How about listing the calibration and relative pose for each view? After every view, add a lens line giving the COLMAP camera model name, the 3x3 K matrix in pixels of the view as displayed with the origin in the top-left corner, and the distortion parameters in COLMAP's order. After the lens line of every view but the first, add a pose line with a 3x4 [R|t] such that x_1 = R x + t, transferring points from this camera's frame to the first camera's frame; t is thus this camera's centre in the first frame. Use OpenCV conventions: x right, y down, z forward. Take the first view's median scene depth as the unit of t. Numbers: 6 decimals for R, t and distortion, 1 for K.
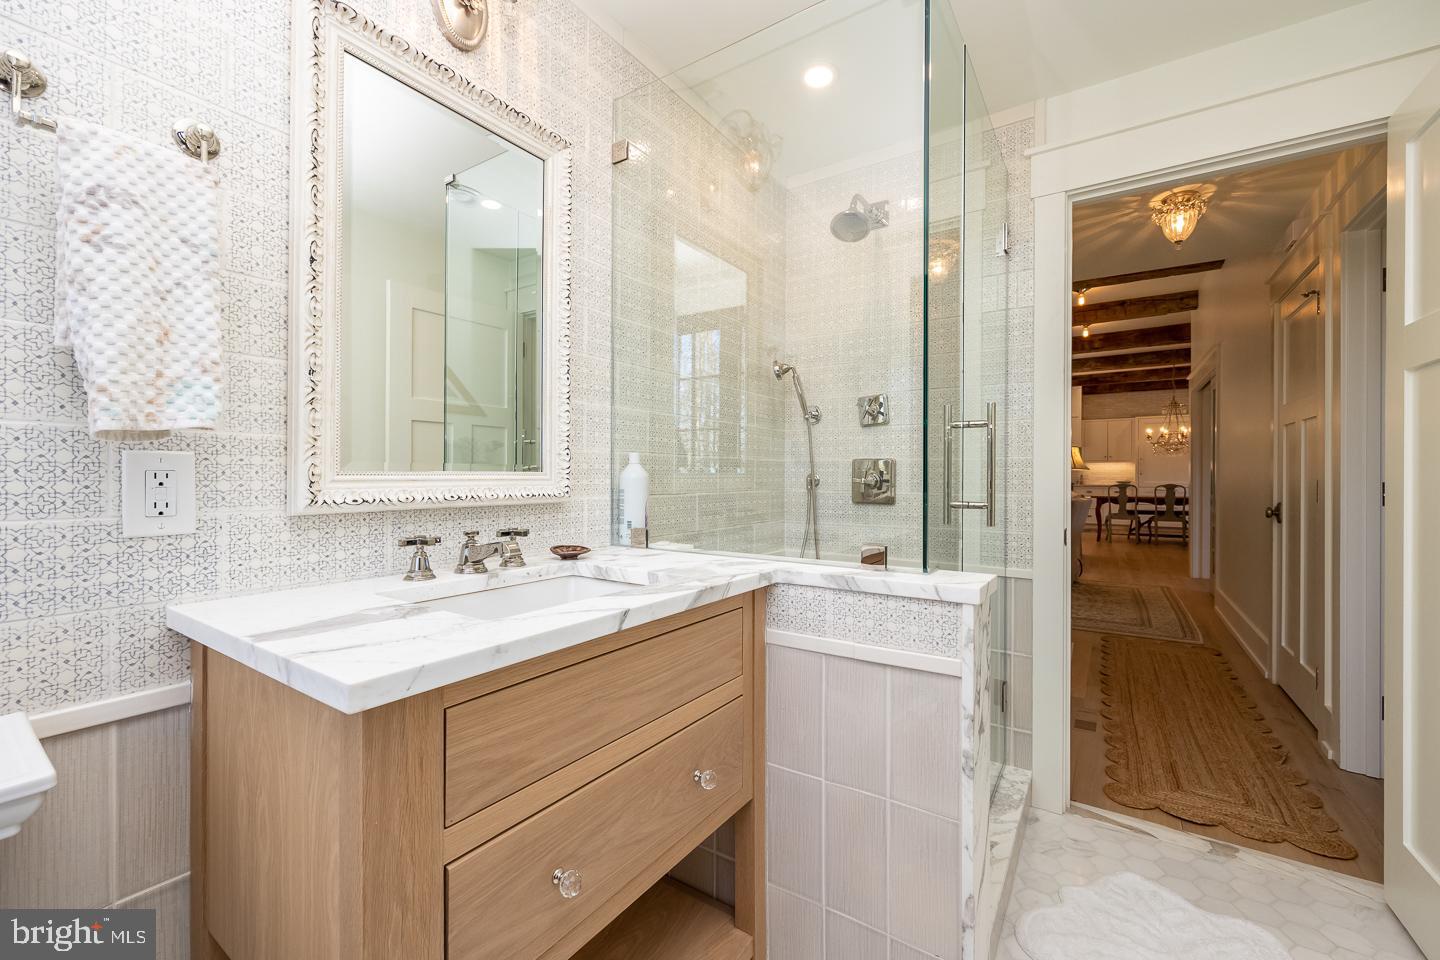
lens RADIAL K [[583.2, 0, 719.9], [0, 583.2, 473.7], [0, 0, 1]] dist [-0.004956, -0.000069]
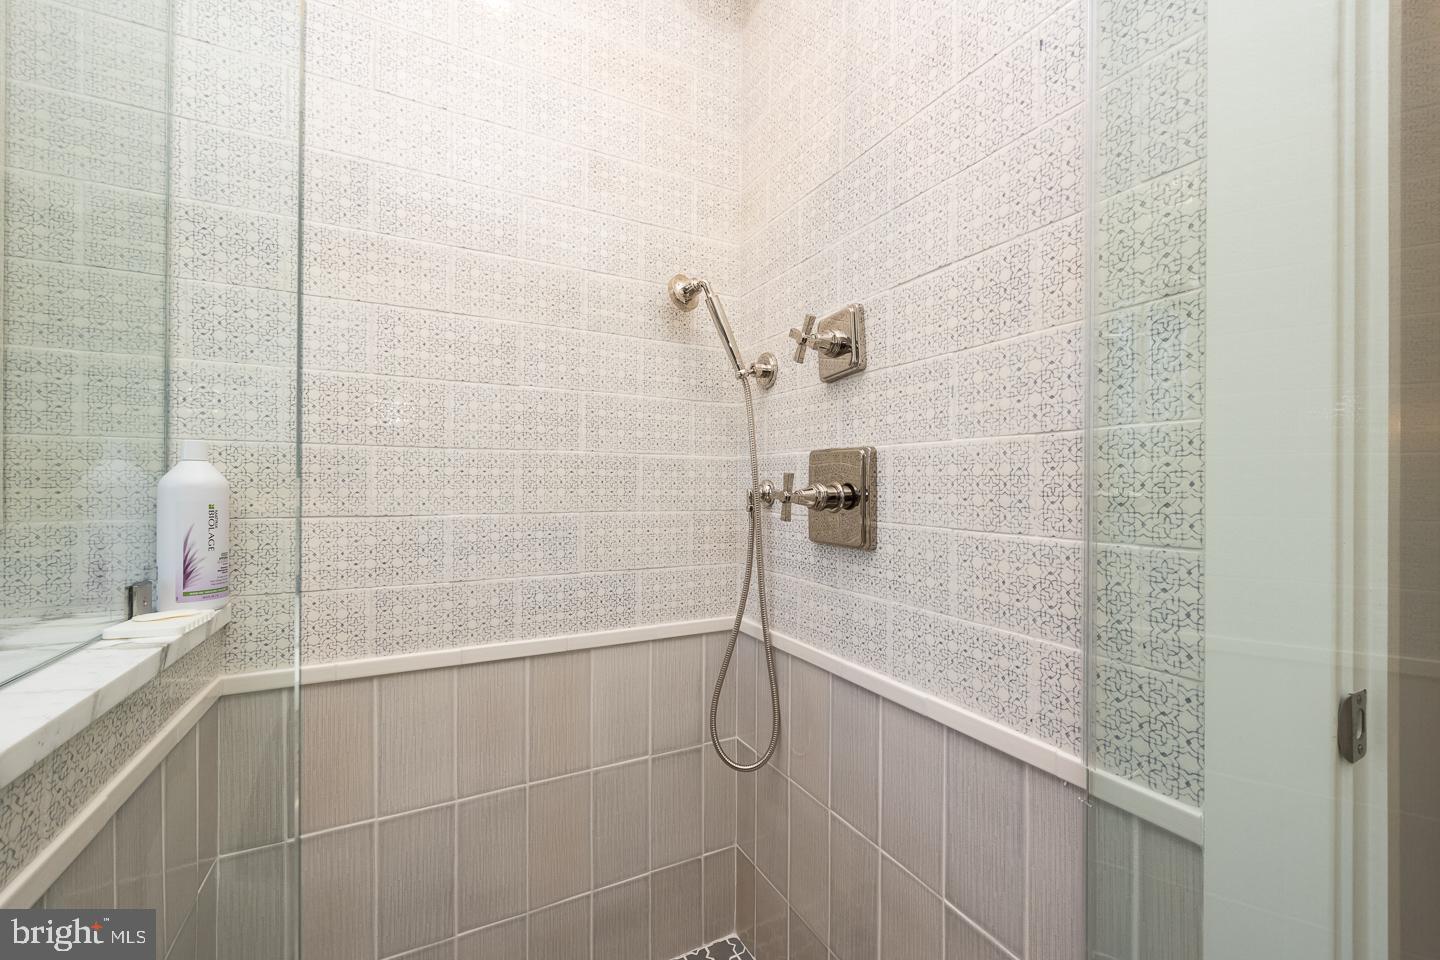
lens RADIAL K [[555.4, 0, 718.6], [0, 555.4, 485.5], [0, 0, 1]] dist [-0.008175, -0.000118]
pose [[0.885838, 0.003100, -0.463984, 0.379815], [-0.001513, 0.999992, 0.003791, 0.003254], [0.463992, -0.002656, 0.885835, 0.547329]]
